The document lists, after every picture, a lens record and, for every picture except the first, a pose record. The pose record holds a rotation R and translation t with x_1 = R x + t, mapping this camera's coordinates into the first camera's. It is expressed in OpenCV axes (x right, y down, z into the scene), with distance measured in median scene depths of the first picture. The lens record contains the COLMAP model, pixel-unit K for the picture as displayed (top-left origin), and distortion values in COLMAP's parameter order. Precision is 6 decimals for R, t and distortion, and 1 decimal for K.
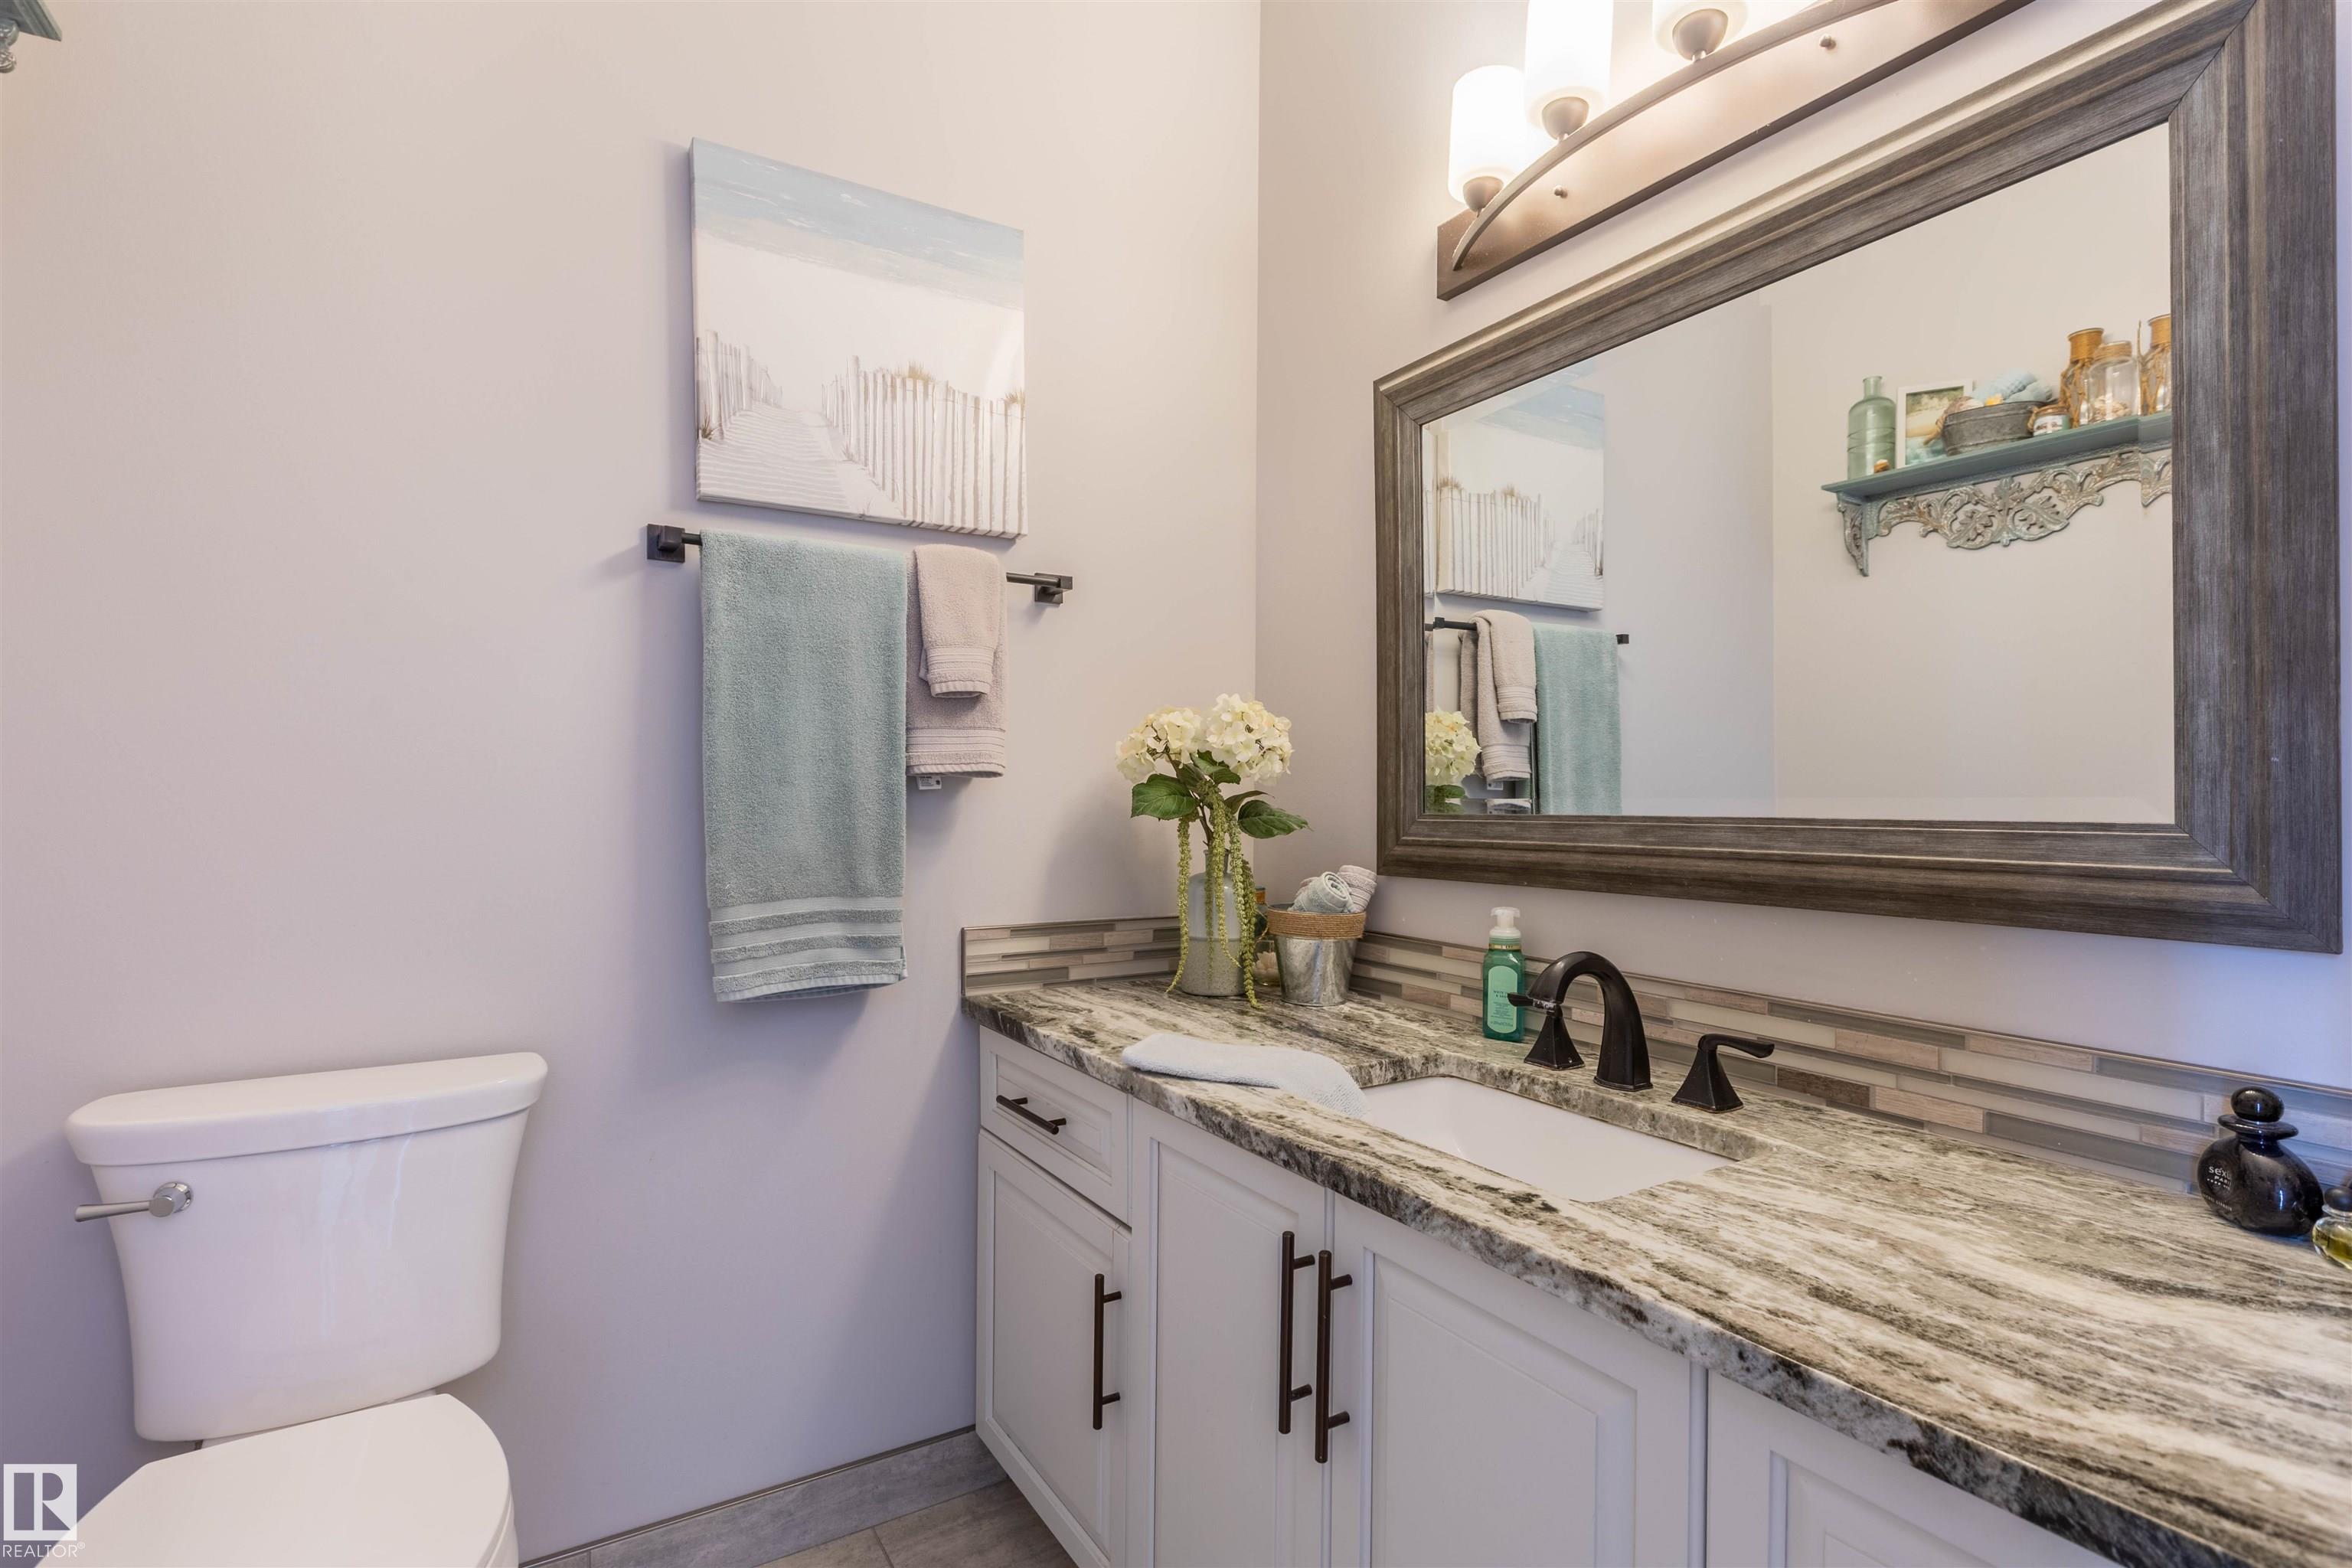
lens RADIAL K [[1092.9, 0, 1191.0], [0, 1092.9, 795.7], [0, 0, 1]] dist [-0.000476, -0.000123]
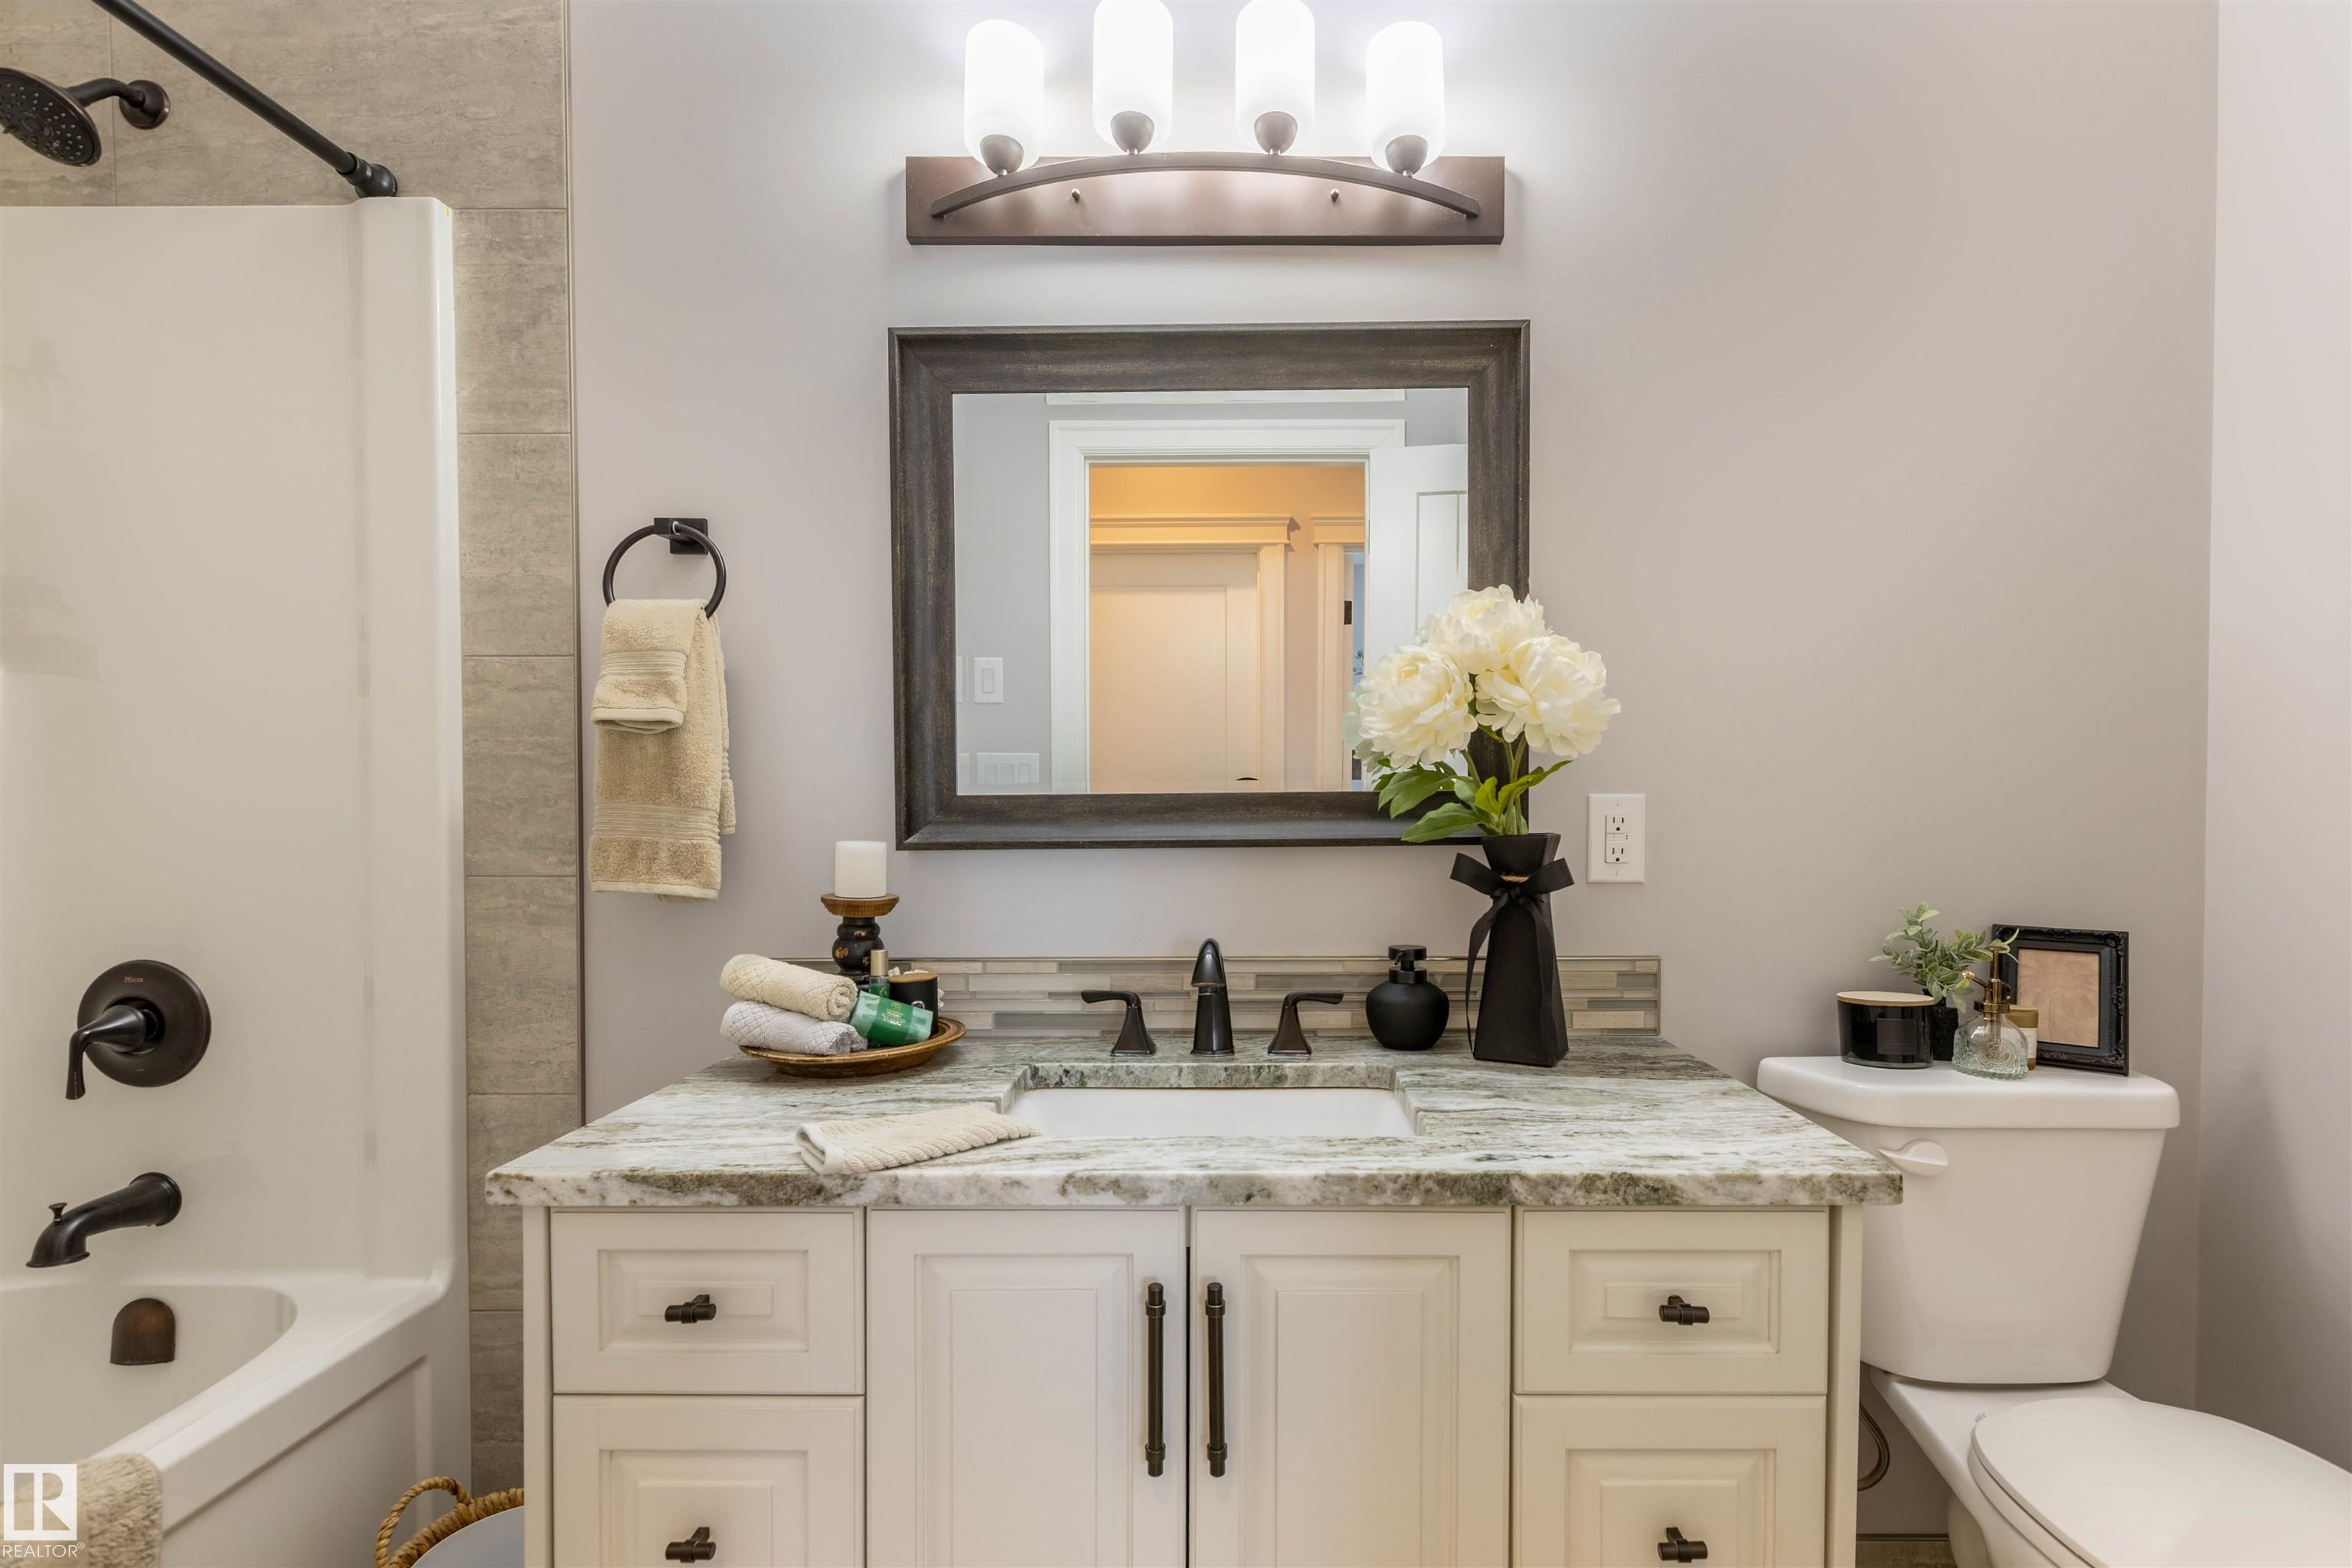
lens RADIAL K [[1092.9, 0, 1229.8], [0, 1092.9, 833.4], [0, 0, 1]] dist [-0.000476, -0.000123]
pose [[0.551128, -0.017815, 0.834230, -0.506419], [0.005344, 0.999827, 0.017820, 0.021863], [-0.834403, -0.005363, 0.551128, 0.375464]]
